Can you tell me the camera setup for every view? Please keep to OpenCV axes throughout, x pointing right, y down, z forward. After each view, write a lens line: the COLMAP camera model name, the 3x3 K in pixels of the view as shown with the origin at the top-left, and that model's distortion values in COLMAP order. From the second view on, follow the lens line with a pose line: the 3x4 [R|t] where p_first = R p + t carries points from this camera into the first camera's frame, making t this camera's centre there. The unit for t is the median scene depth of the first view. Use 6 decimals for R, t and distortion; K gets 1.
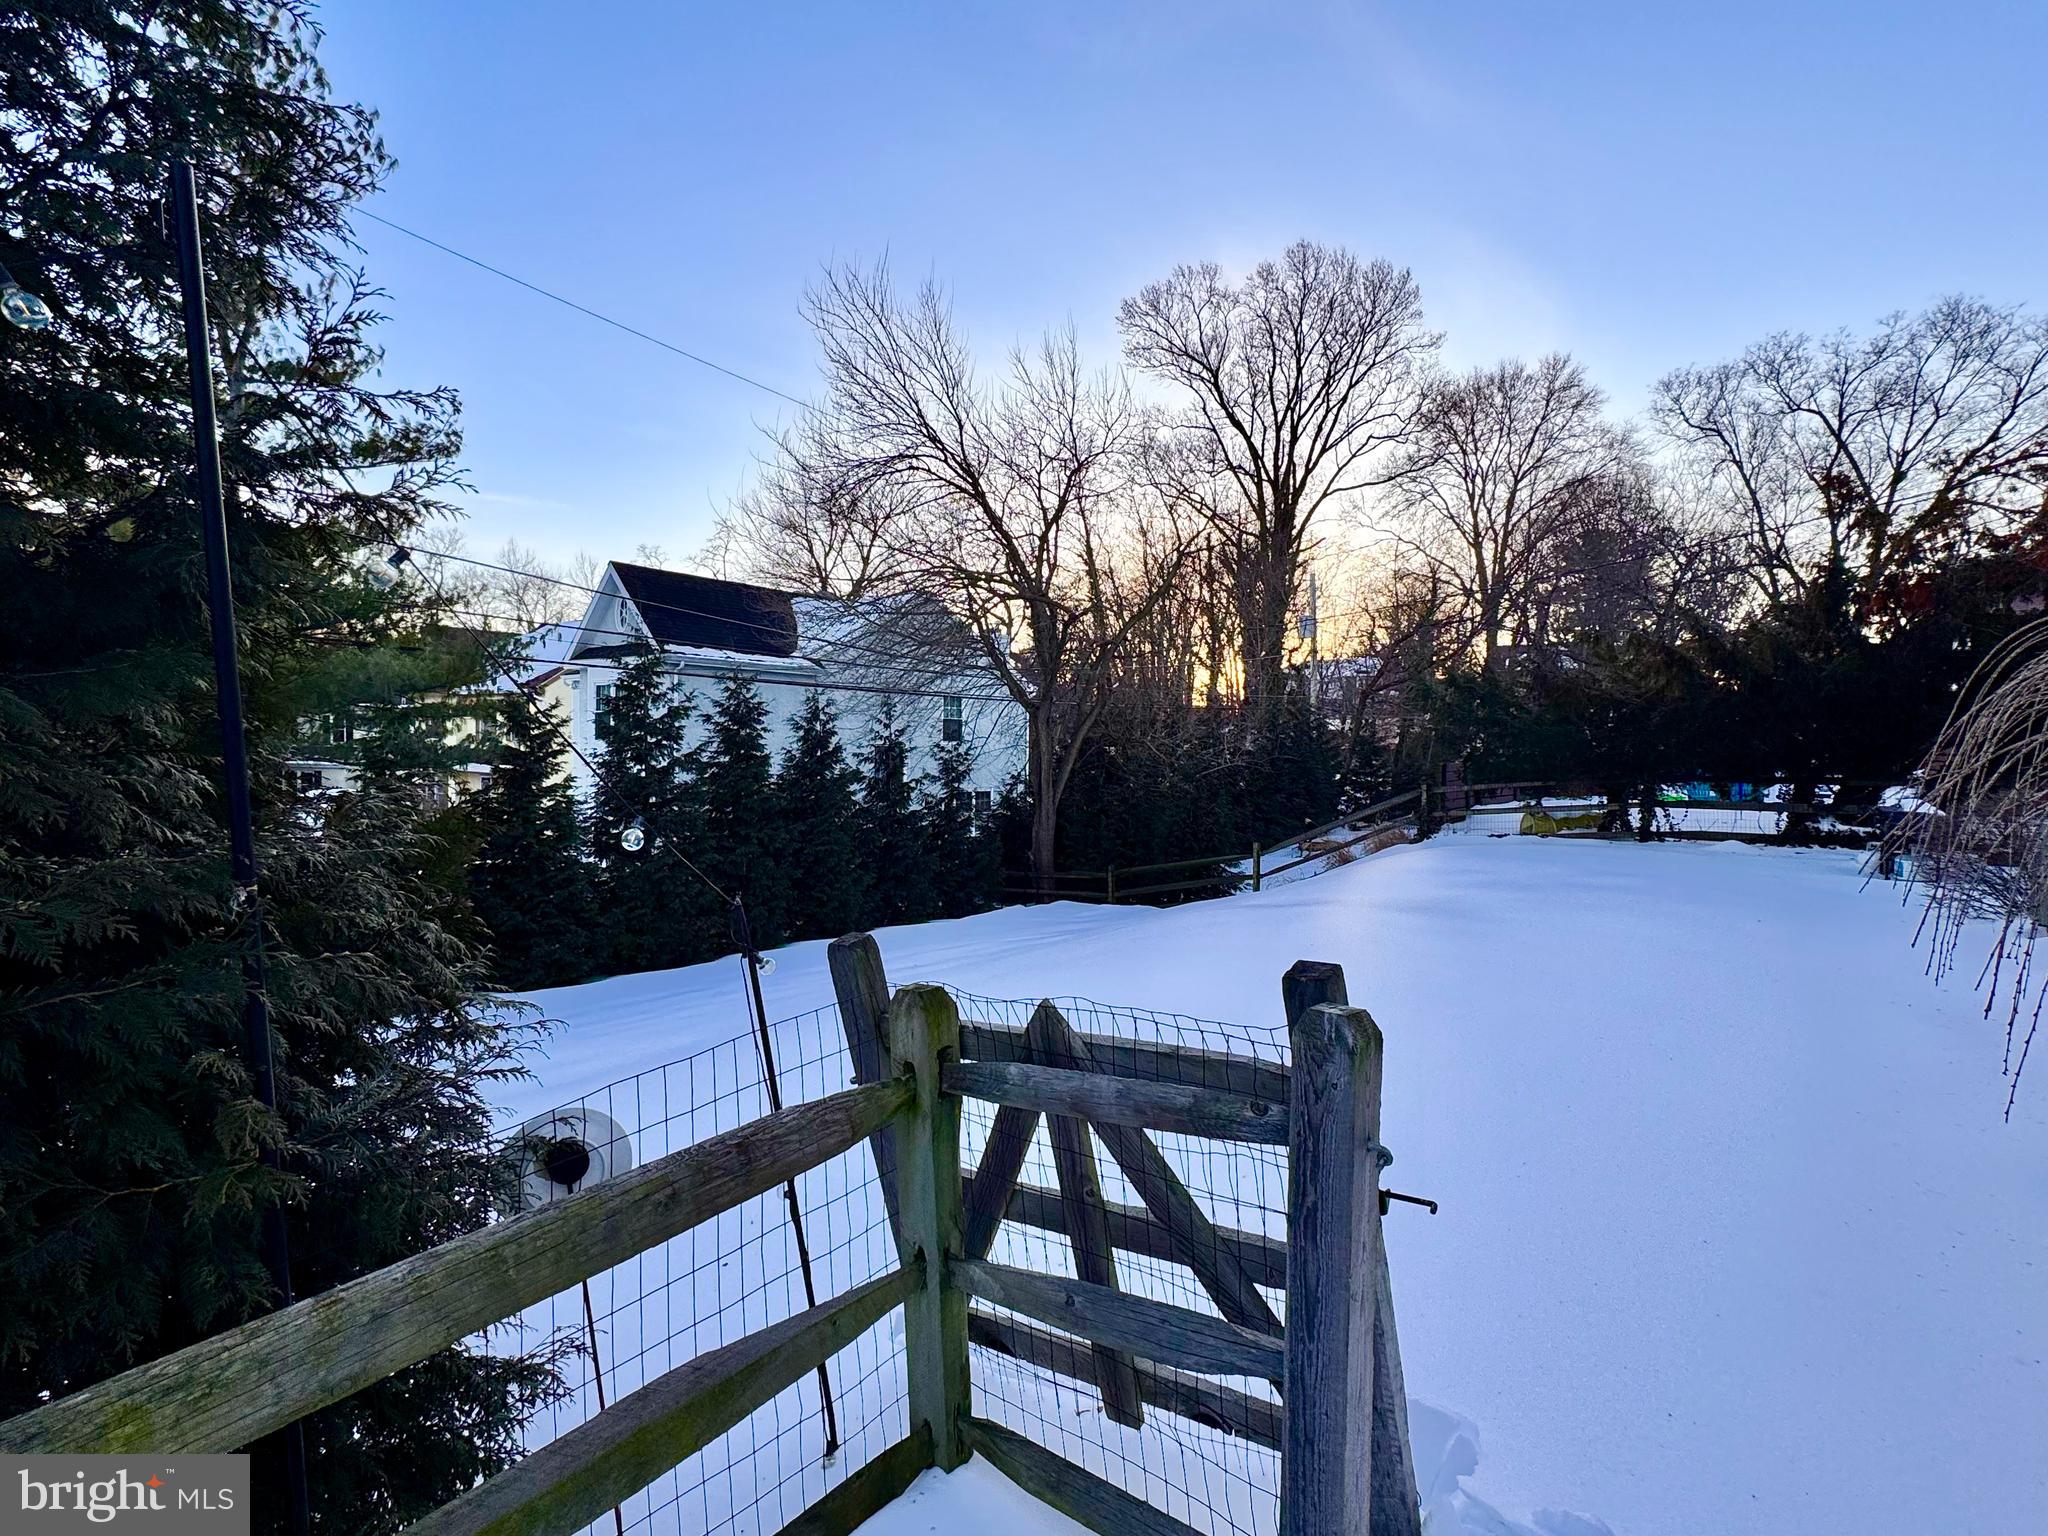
lens RADIAL K [[965.5, 0, 1021.0], [0, 965.5, 754.2], [0, 0, 1]] dist [0.001564, 0.000222]
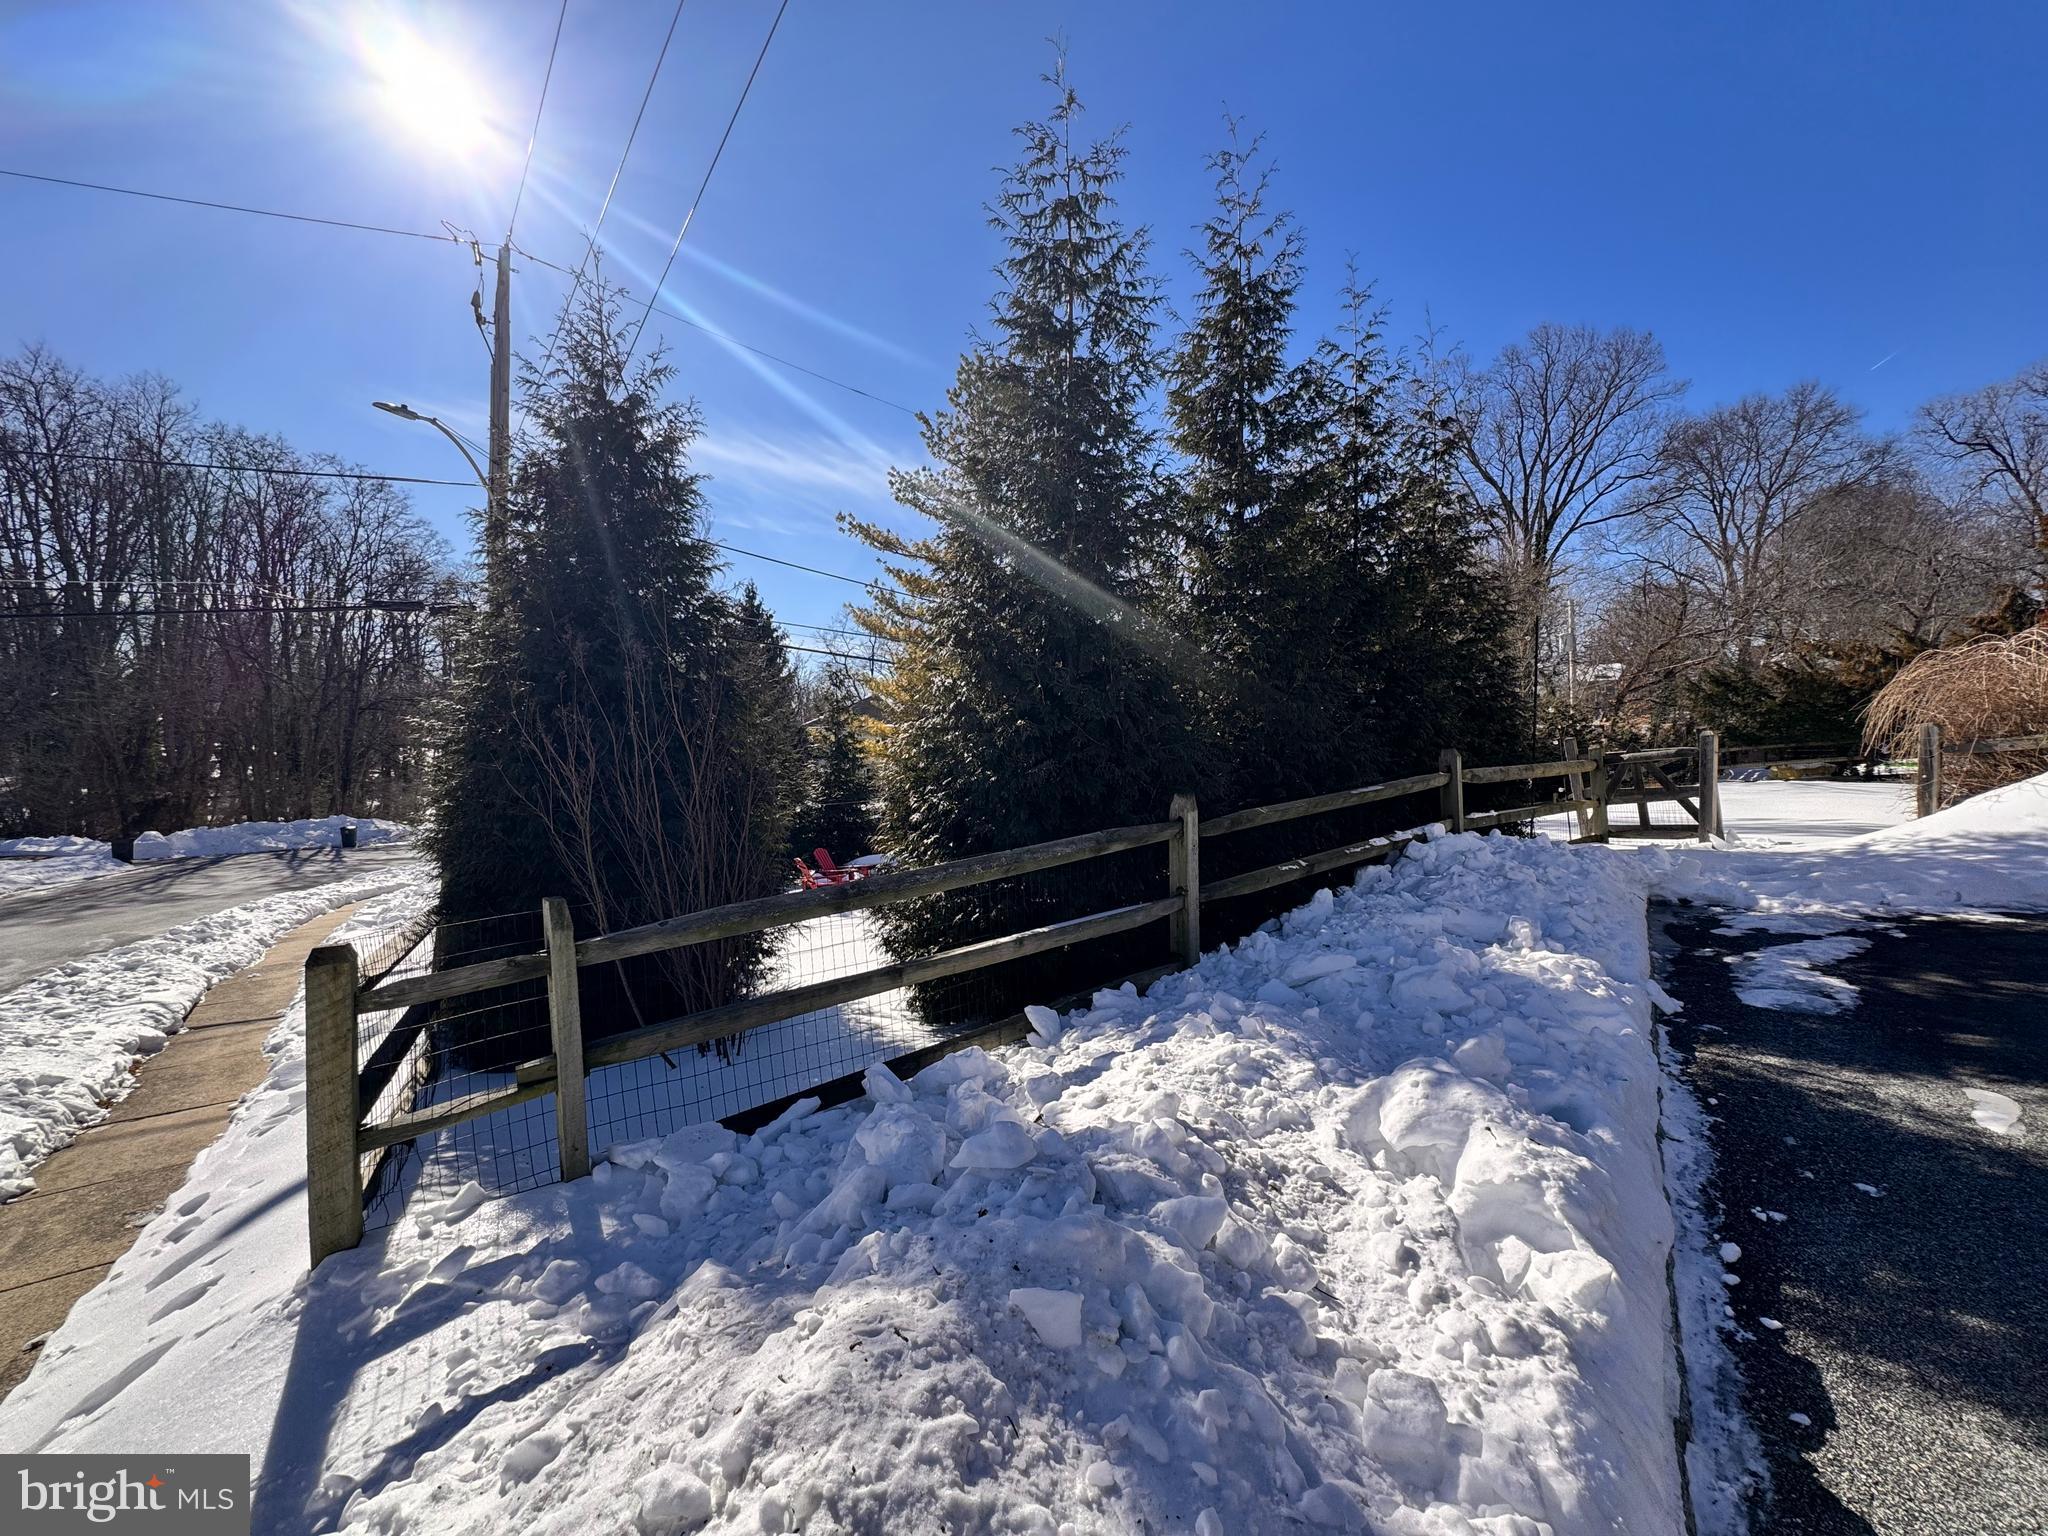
lens RADIAL K [[810.4, 0, 1013.4], [0, 810.4, 742.4], [0, 0, 1]] dist [-0.003185, -0.000202]
pose [[0.960122, -0.016804, -0.279074, -0.074464], [0.011319, 0.999710, -0.021253, 0.007803], [0.279351, 0.017247, 0.960034, -0.148007]]
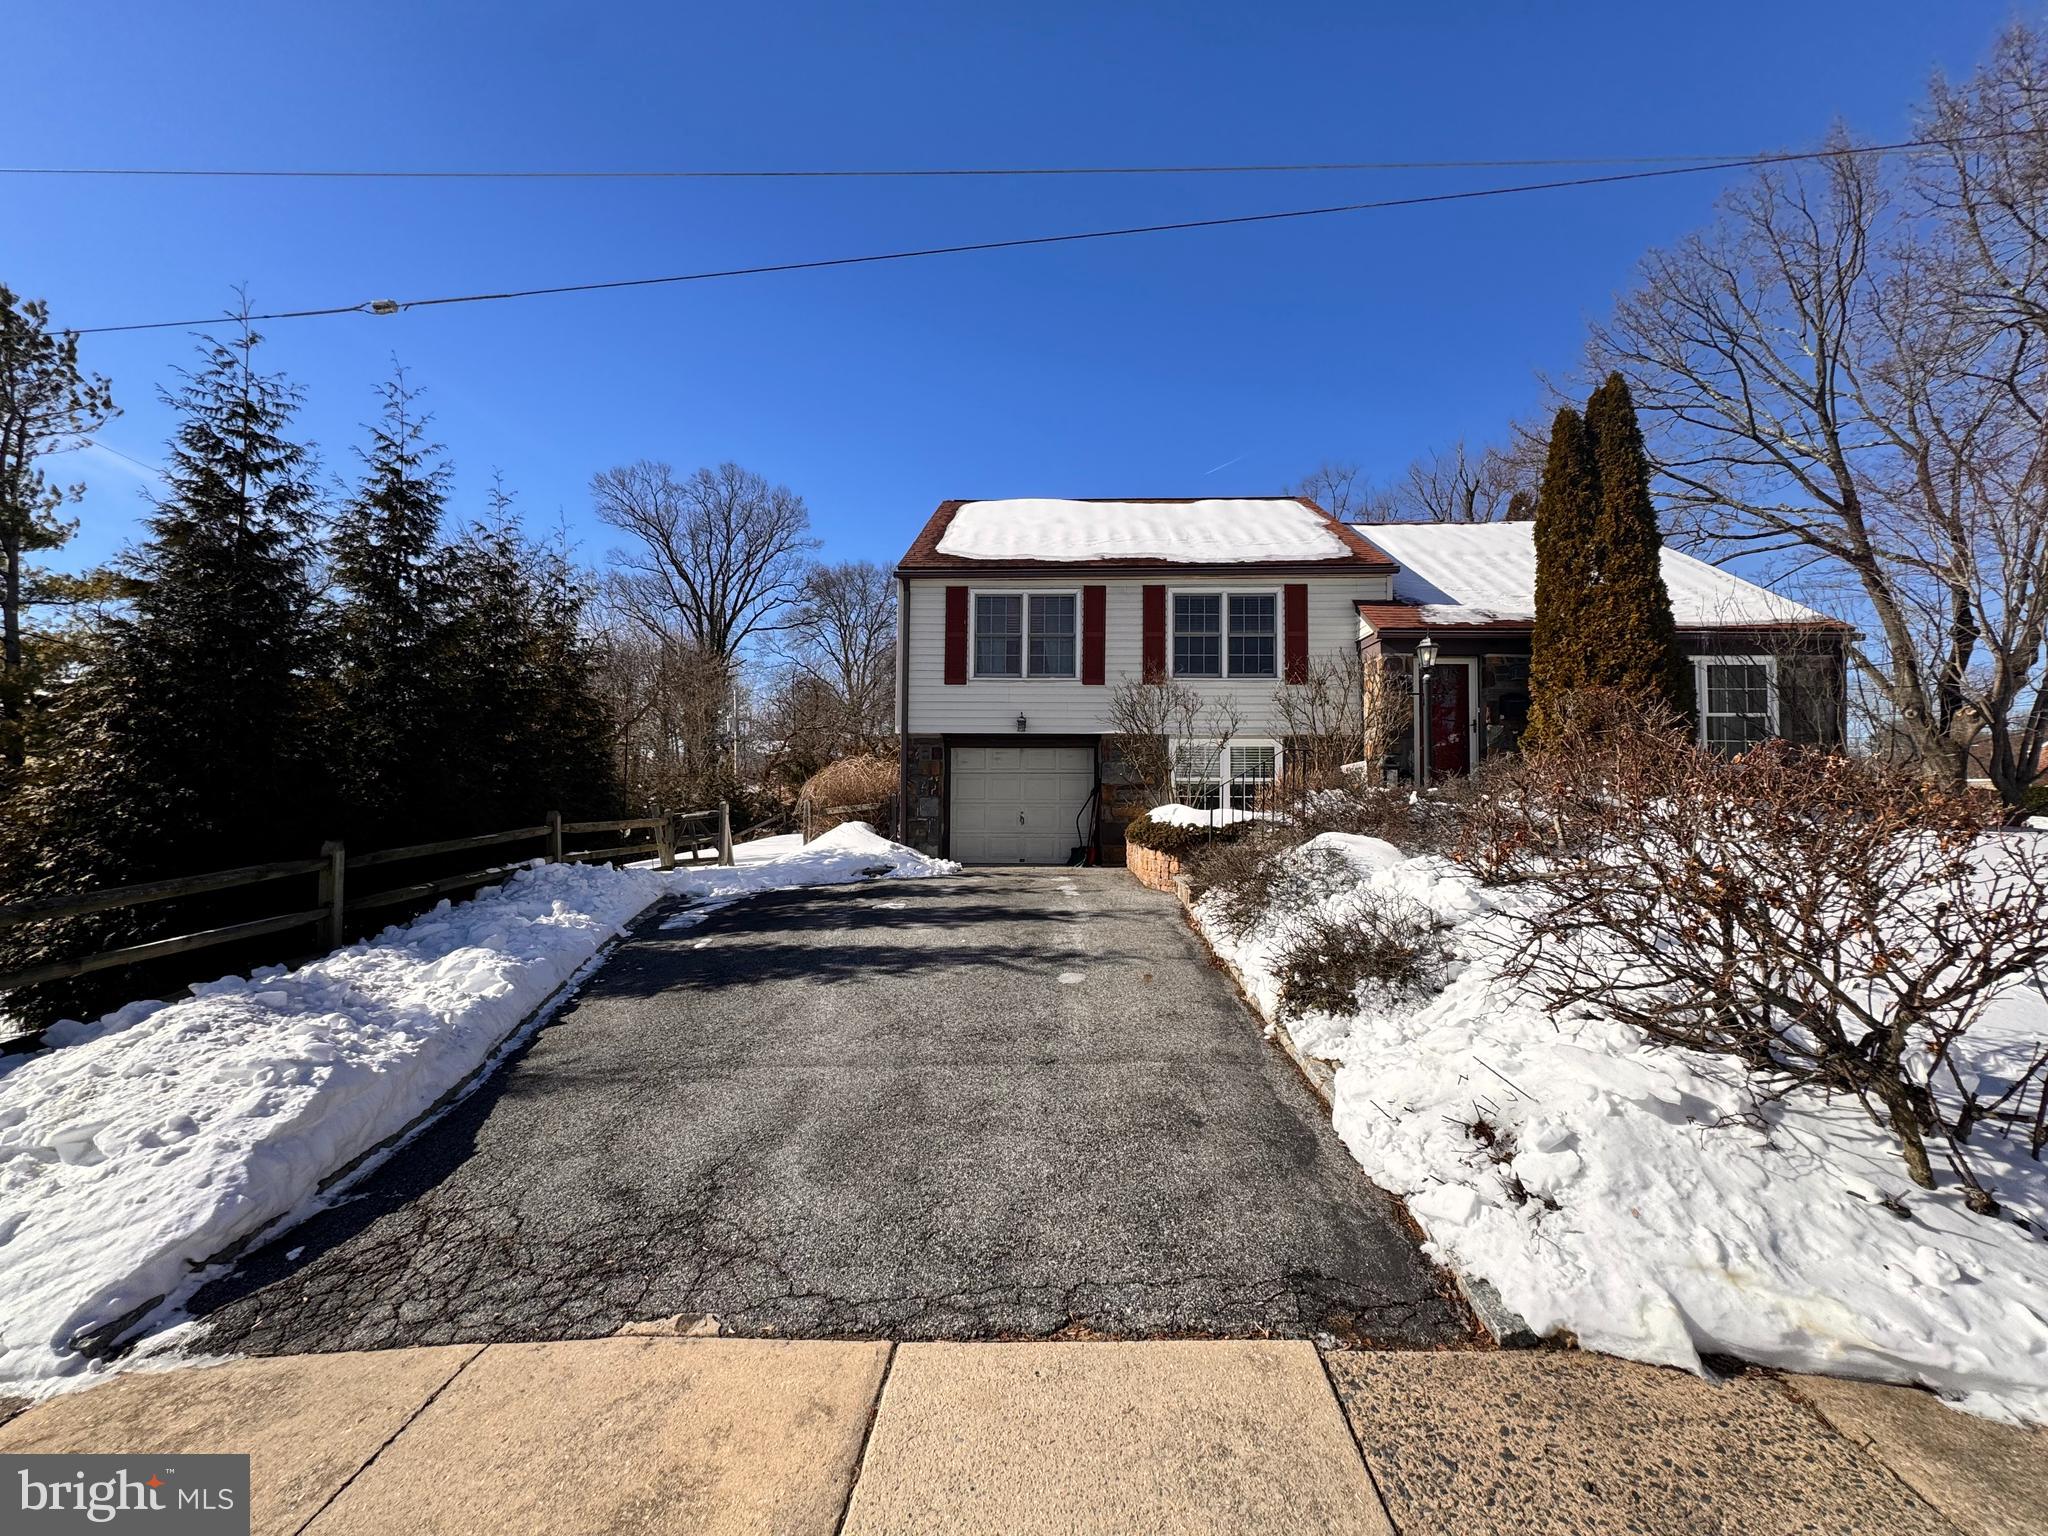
lens RADIAL K [[810.4, 0, 1029.3], [0, 810.4, 780.5], [0, 0, 1]] dist [-0.003185, -0.000202]
pose [[0.804121, 0.016526, 0.594236, -0.067931], [0.007648, 0.999243, -0.038139, 0.007962], [-0.594417, 0.035213, 0.803386, -0.241399]]
